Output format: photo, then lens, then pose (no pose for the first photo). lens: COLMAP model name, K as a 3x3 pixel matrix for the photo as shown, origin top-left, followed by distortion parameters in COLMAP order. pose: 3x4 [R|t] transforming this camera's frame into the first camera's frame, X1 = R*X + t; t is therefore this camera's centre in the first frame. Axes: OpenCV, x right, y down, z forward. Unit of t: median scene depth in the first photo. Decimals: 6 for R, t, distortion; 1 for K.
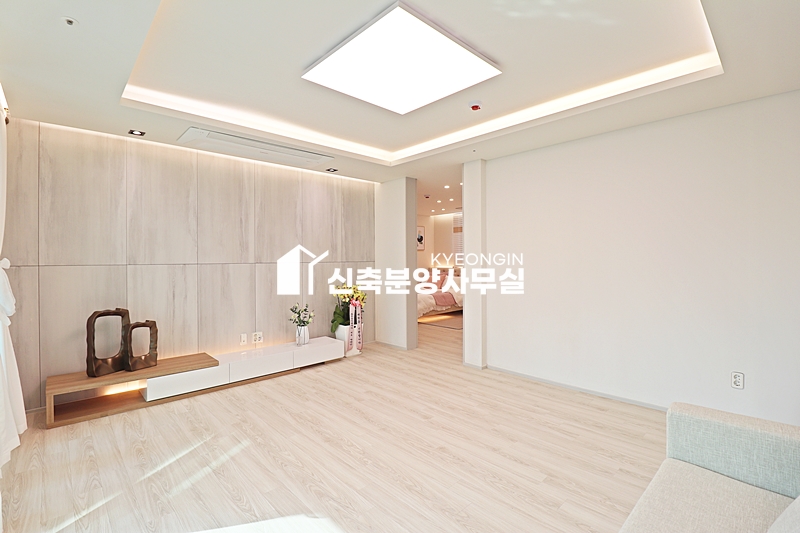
lens RADIAL K [[370.4, 0, 397.7], [0, 370.4, 264.0], [0, 0, 1]] dist [-0.004224, -0.011024]
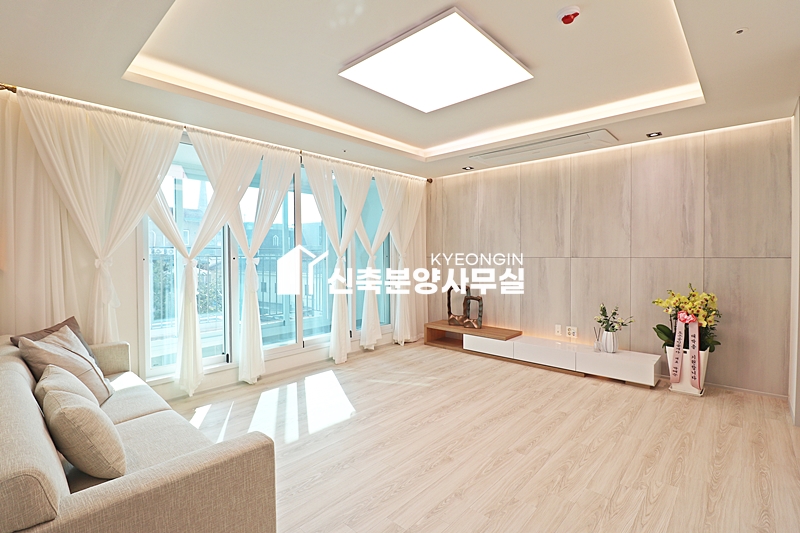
lens RADIAL K [[370.4, 0, 391.5], [0, 370.4, 271.2], [0, 0, 1]] dist [-0.004224, -0.011024]
pose [[0.056110, 0.052622, -0.997037, 0.706272], [-0.007115, 0.998606, 0.052305, -0.017181], [0.998399, 0.004159, 0.056407, 0.553464]]
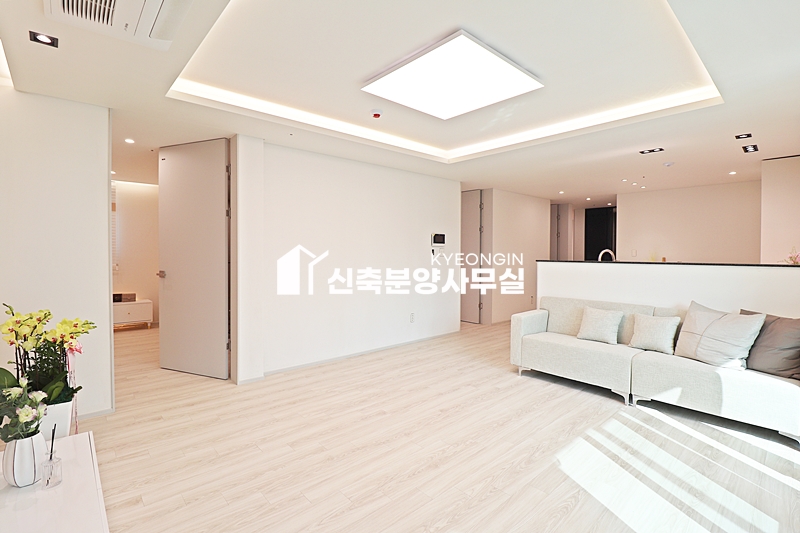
lens RADIAL K [[370.4, 0, 396.1], [0, 370.4, 268.8], [0, 0, 1]] dist [-0.004224, -0.011024]
pose [[0.020595, -0.037990, 0.999066, -0.751306], [0.008569, 0.999248, 0.037820, -0.011157], [-0.999751, 0.007782, 0.020905, 0.777196]]
